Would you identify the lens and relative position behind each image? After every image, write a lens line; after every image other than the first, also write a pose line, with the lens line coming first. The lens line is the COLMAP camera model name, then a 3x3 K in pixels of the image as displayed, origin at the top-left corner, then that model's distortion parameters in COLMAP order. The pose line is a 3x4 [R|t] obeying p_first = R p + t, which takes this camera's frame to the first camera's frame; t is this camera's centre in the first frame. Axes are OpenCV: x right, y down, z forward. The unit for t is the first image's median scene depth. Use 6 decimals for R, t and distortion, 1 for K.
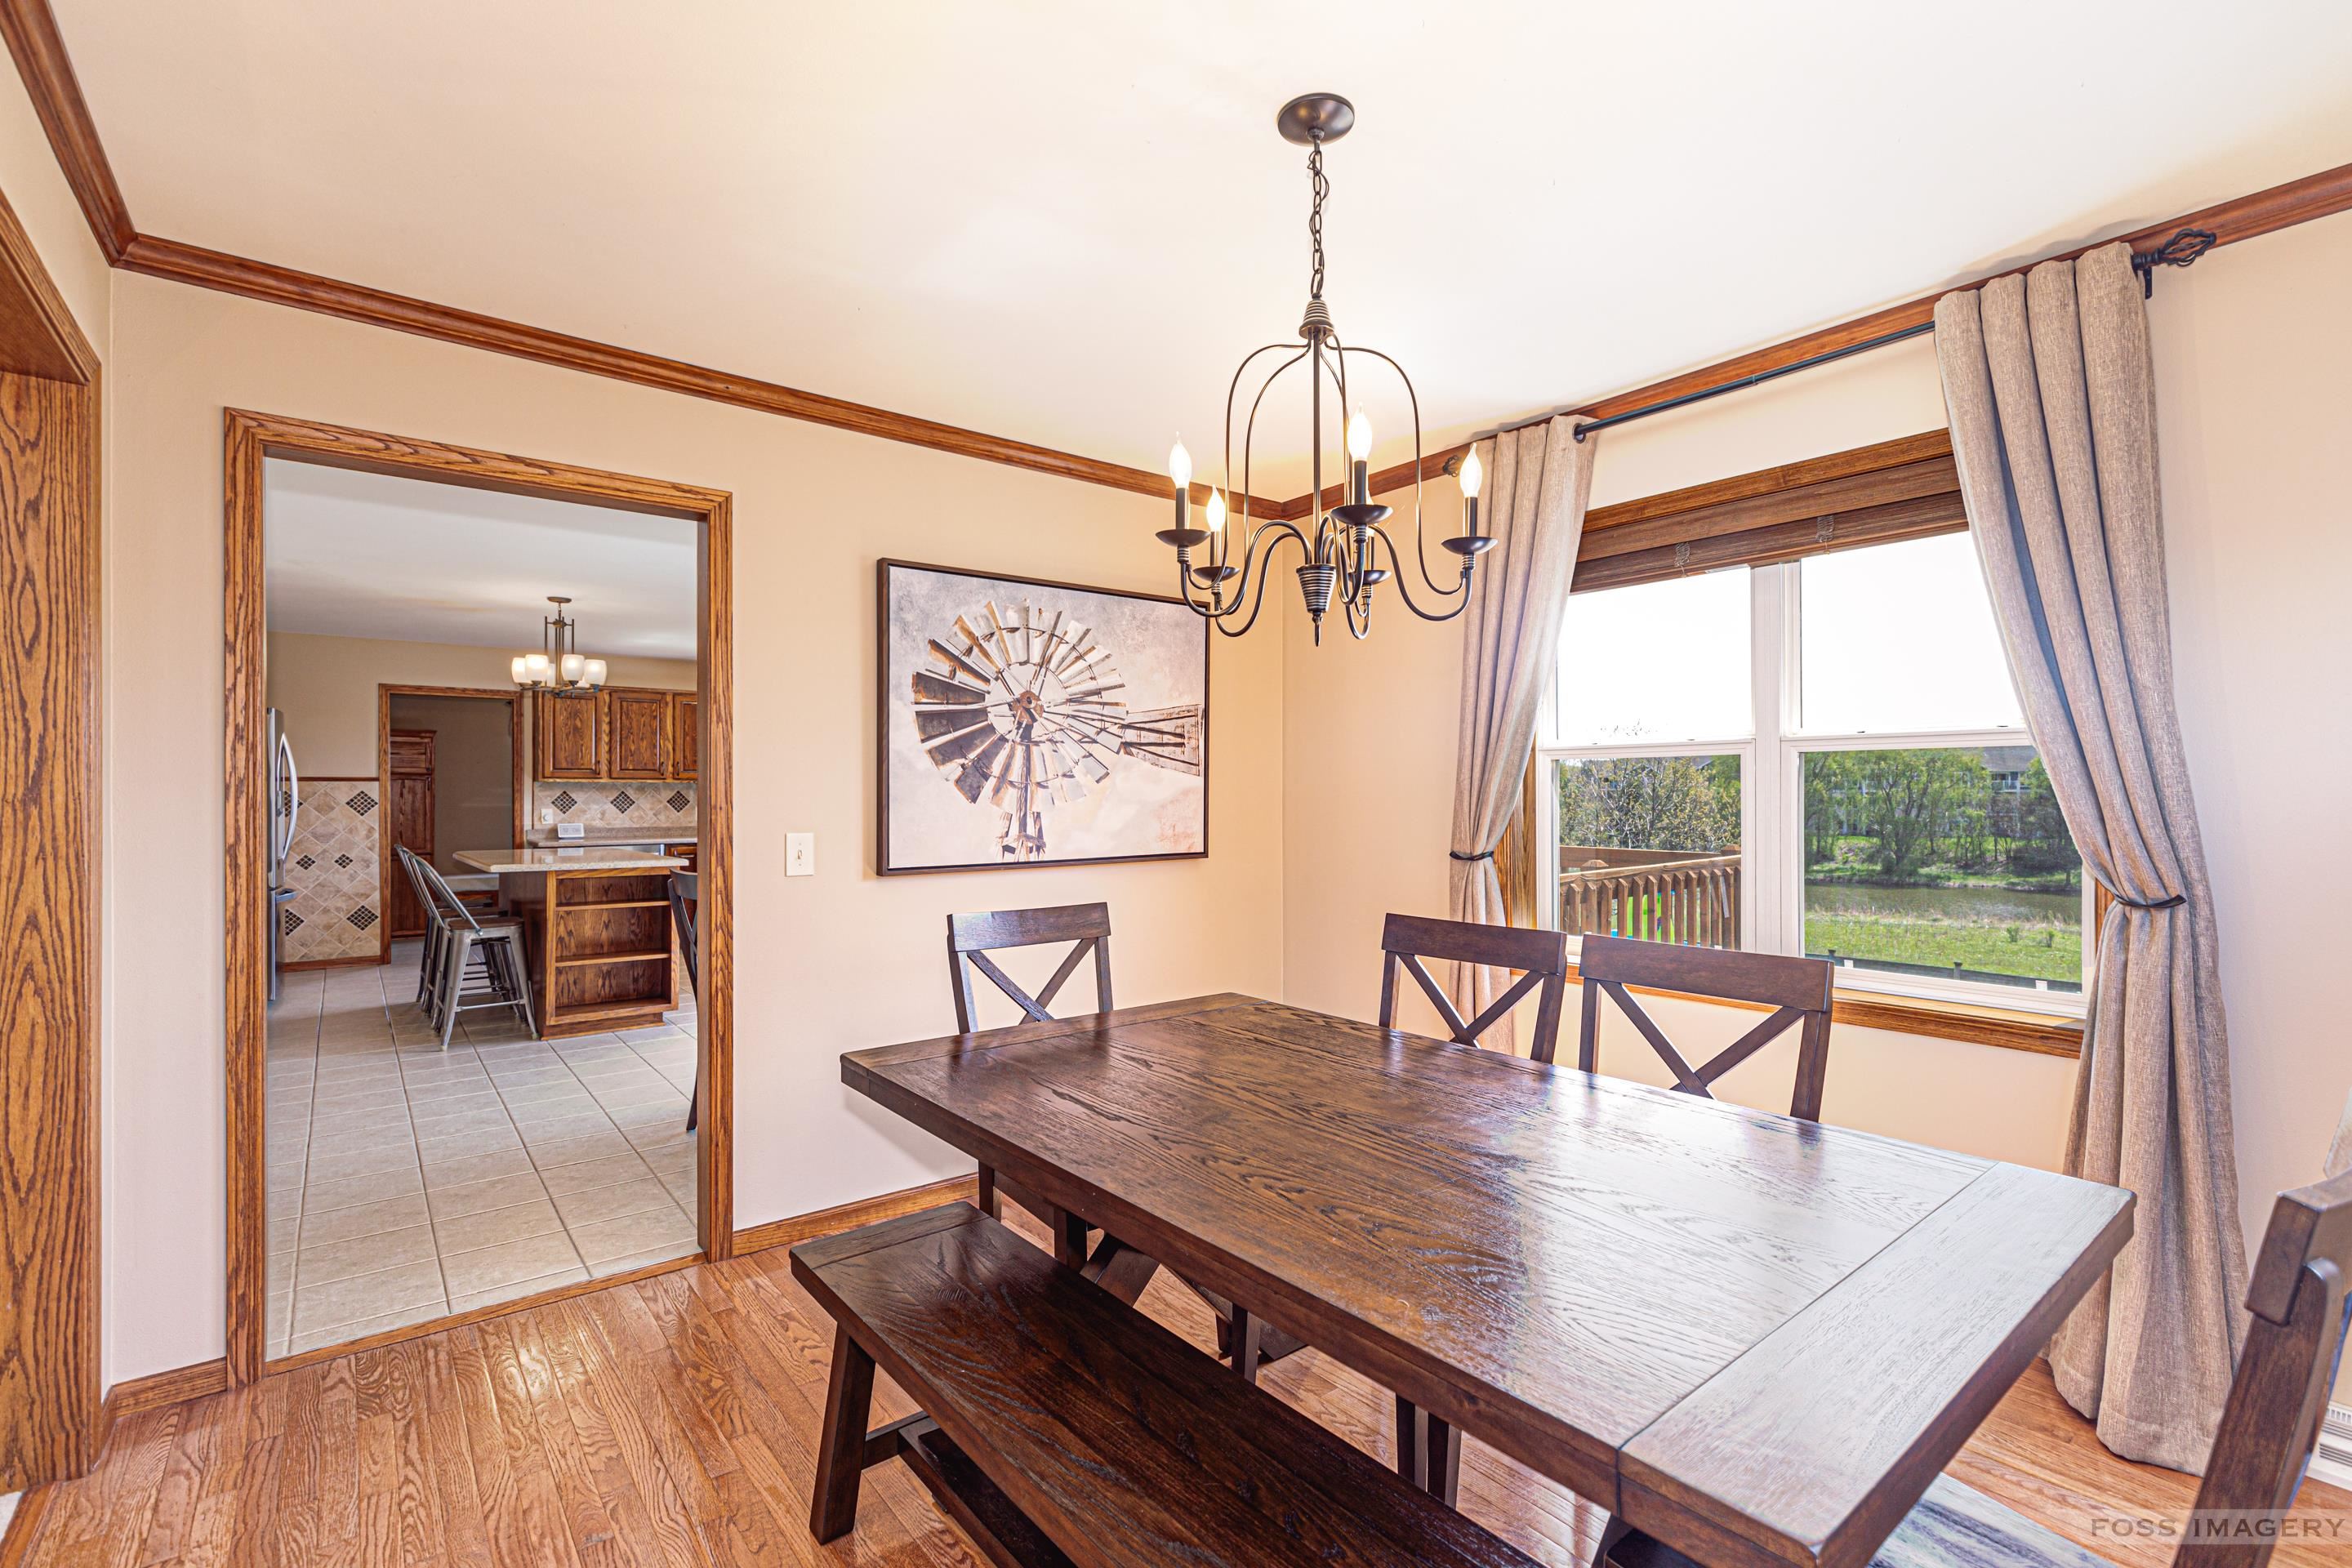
lens RADIAL K [[1056.1, 0, 1182.0], [0, 1056.1, 791.1], [0, 0, 1]] dist [0.003173, -0.000177]
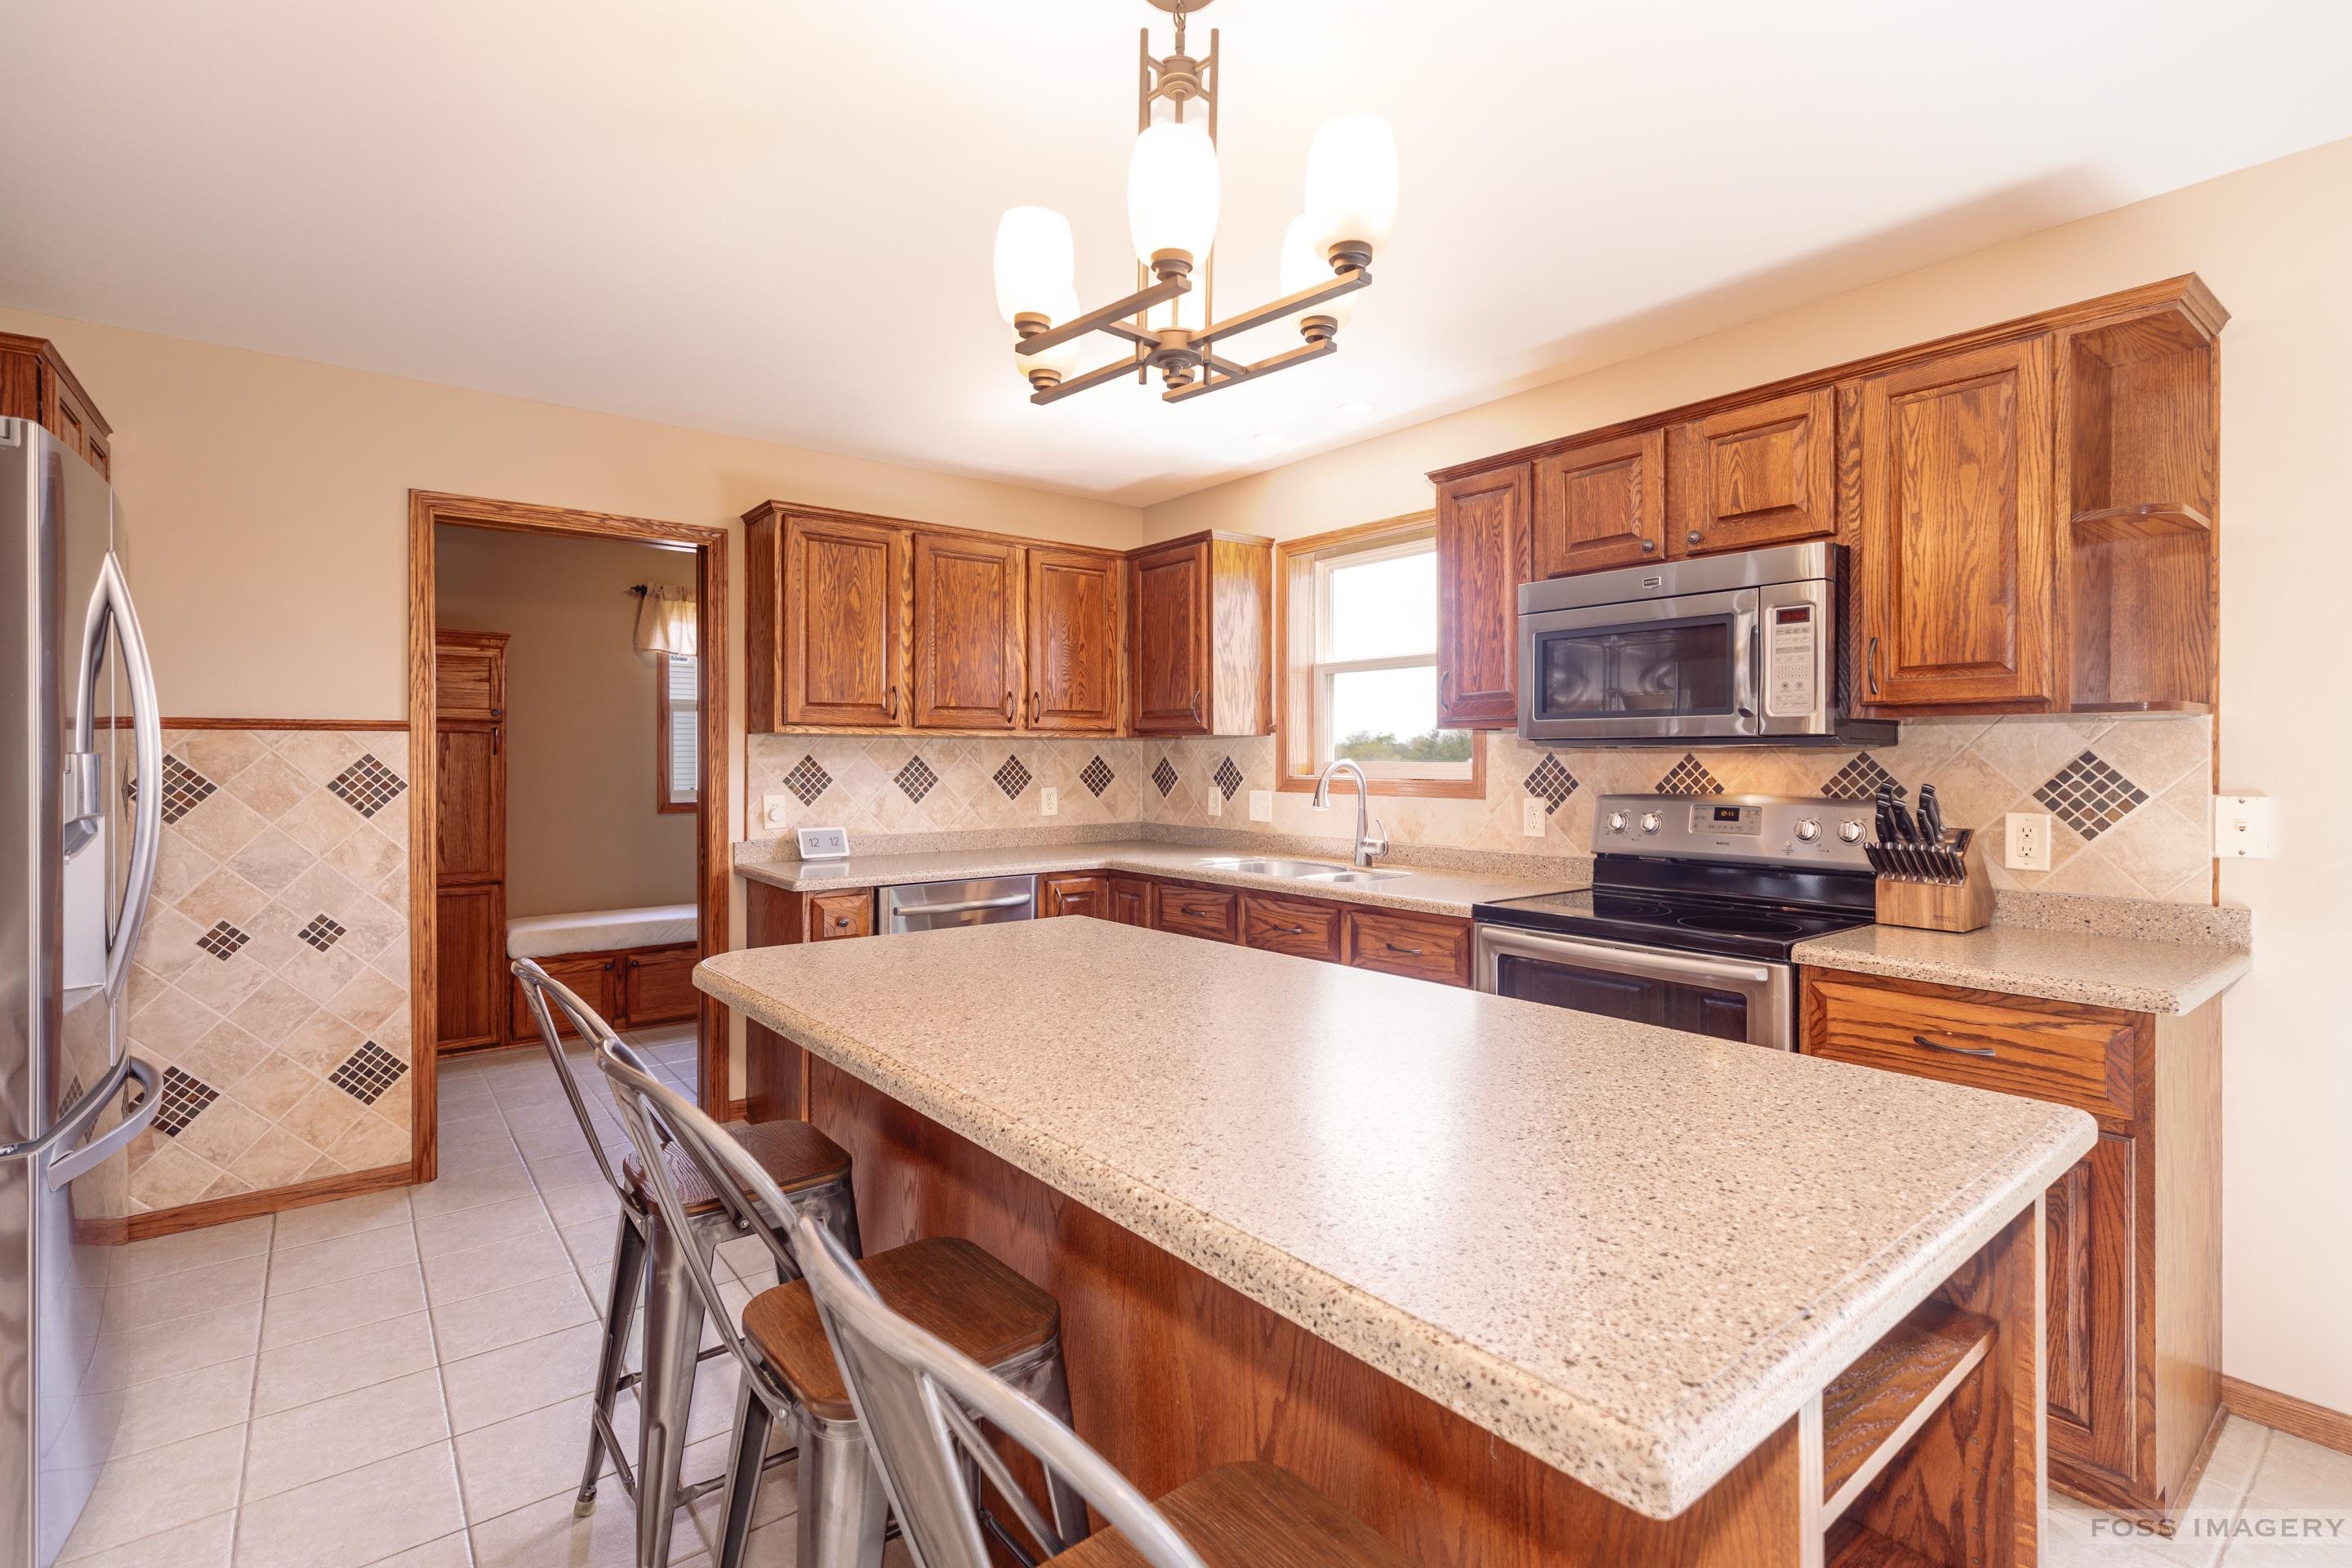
lens RADIAL K [[1075.3, 0, 1176.2], [0, 1075.3, 758.2], [0, 0, 1]] dist [0.000458, 0.000234]
pose [[0.999990, 0.000005, -0.004413, -0.393901], [0.000001, 0.999999, 0.001310, 0.000460], [0.004413, -0.001310, 0.999989, 0.501365]]
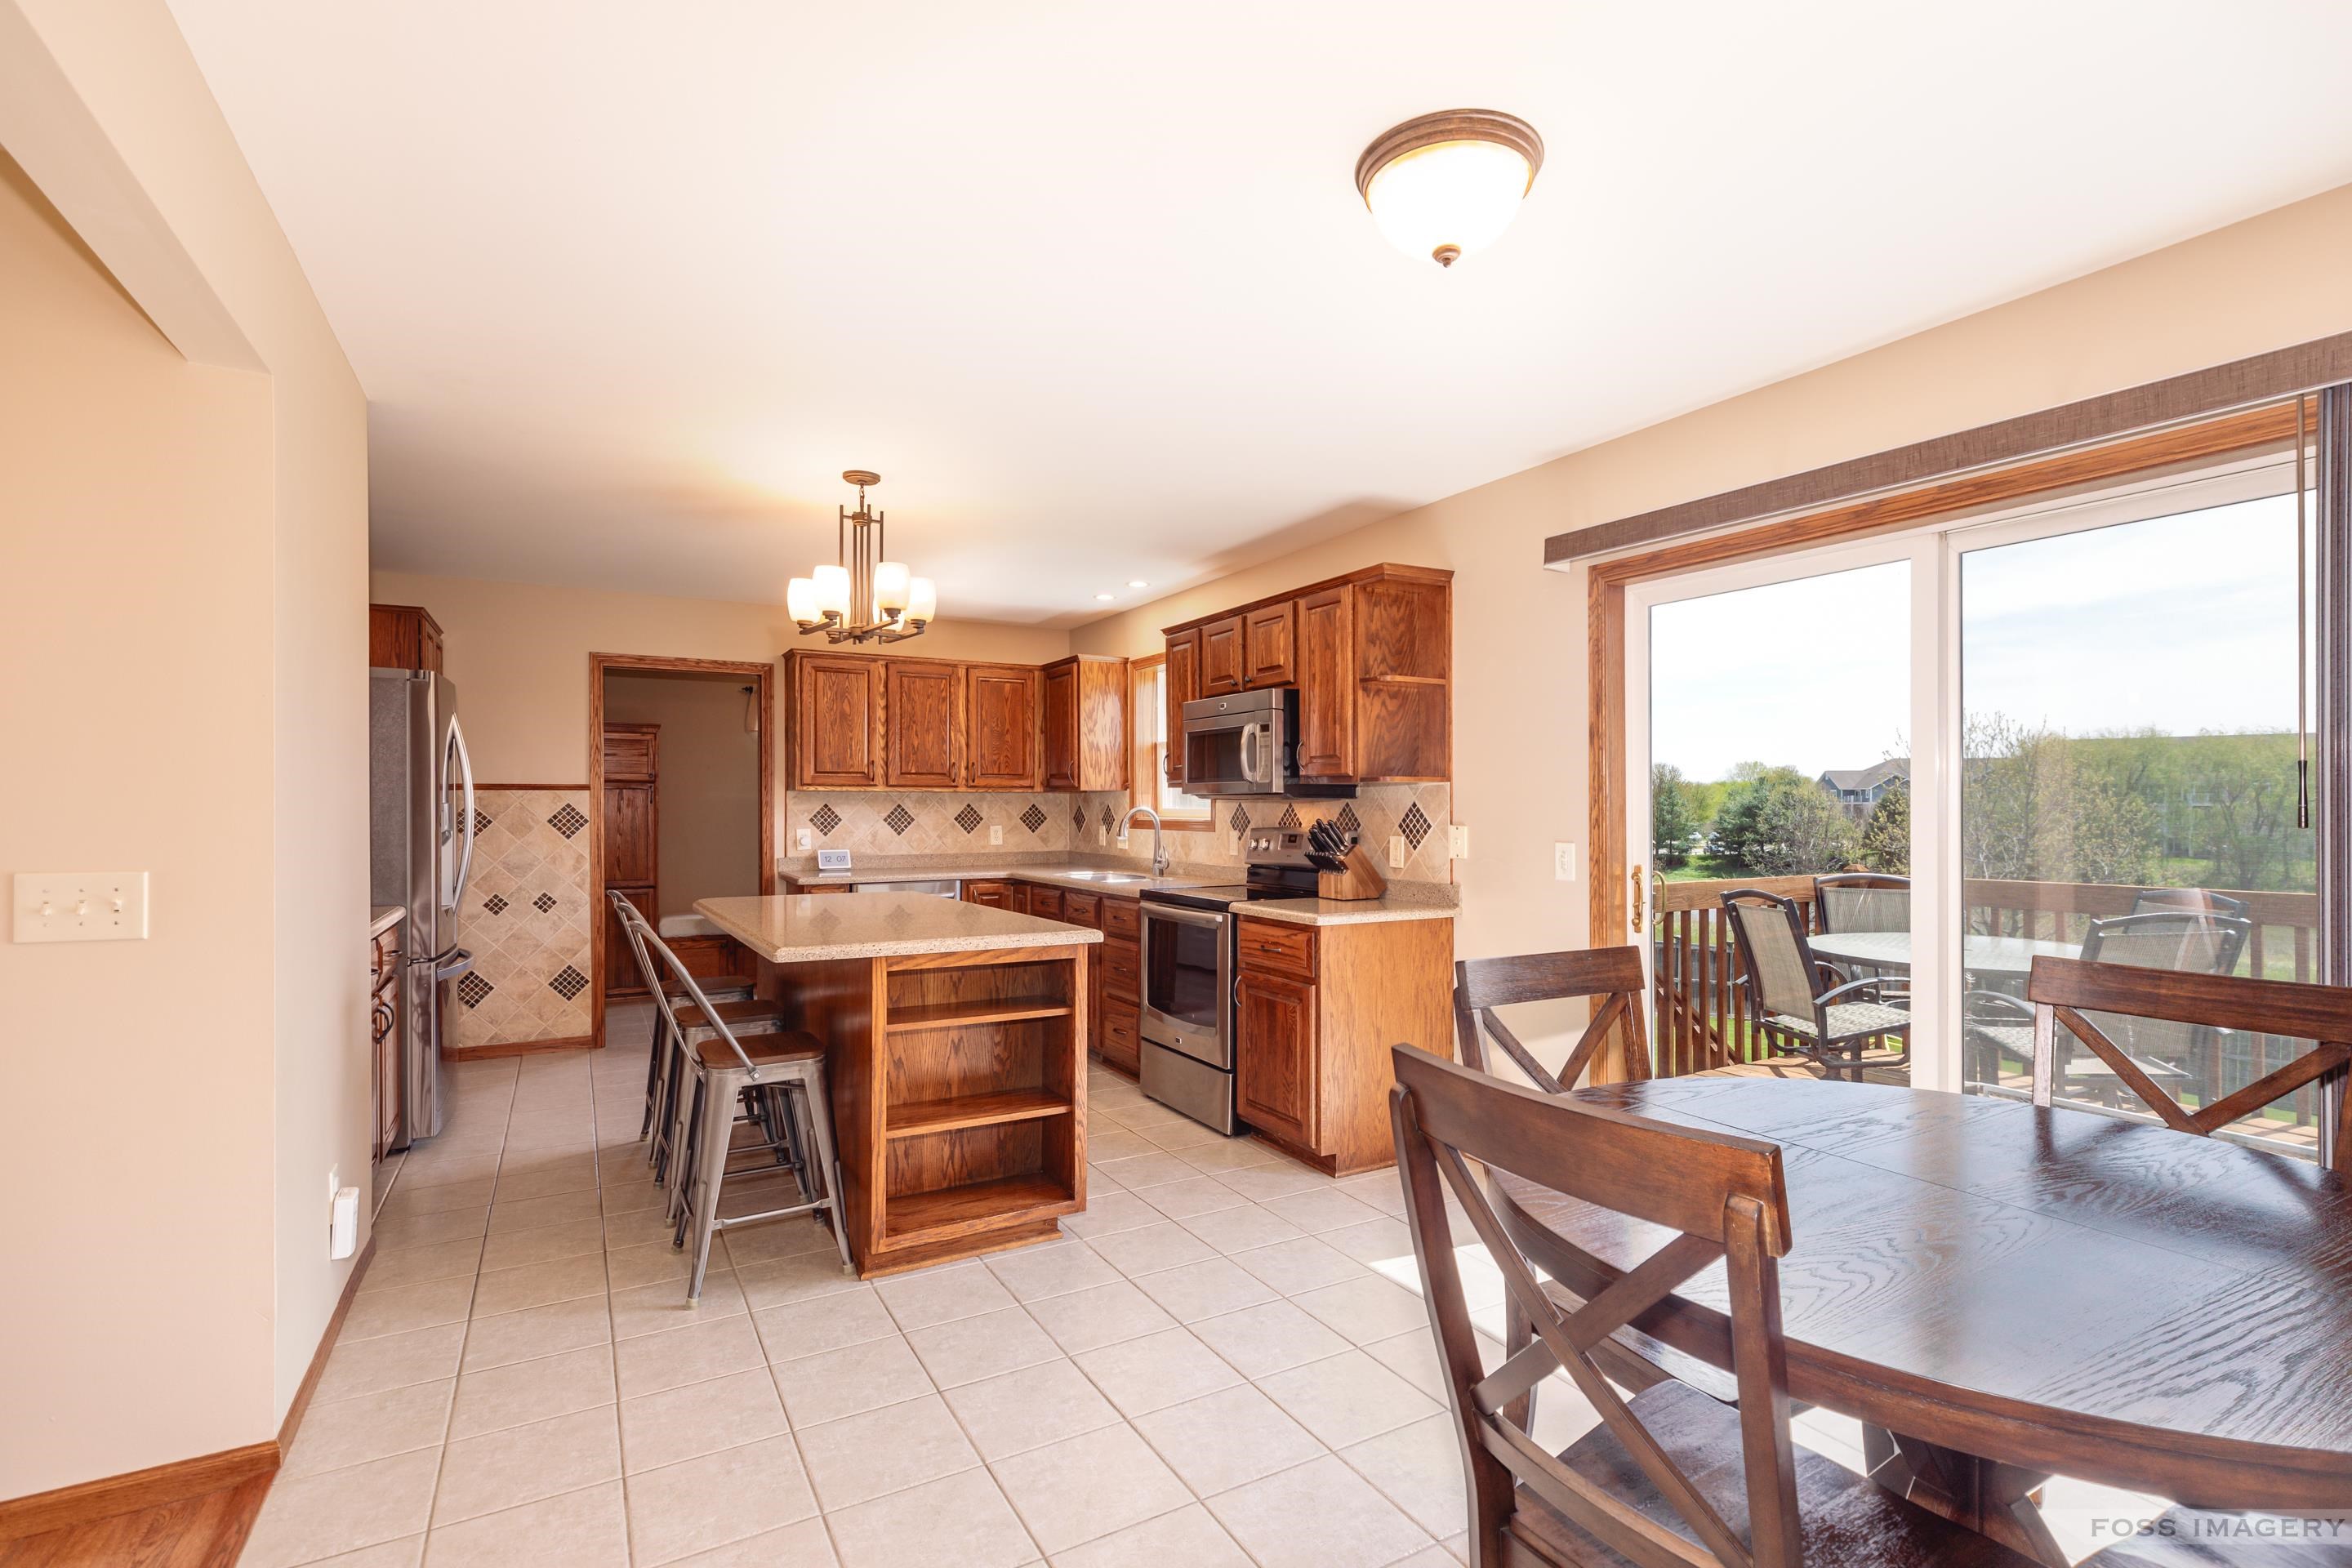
lens RADIAL K [[1086.9, 0, 1196.2], [0, 1086.9, 810.0], [0, 0, 1]] dist [-0.000504, 0.000101]
pose [[0.989052, 0.000622, -0.147564, -0.211550], [0.000070, 0.999989, 0.004683, 0.000538], [0.147565, -0.004642, 0.989041, 0.288143]]
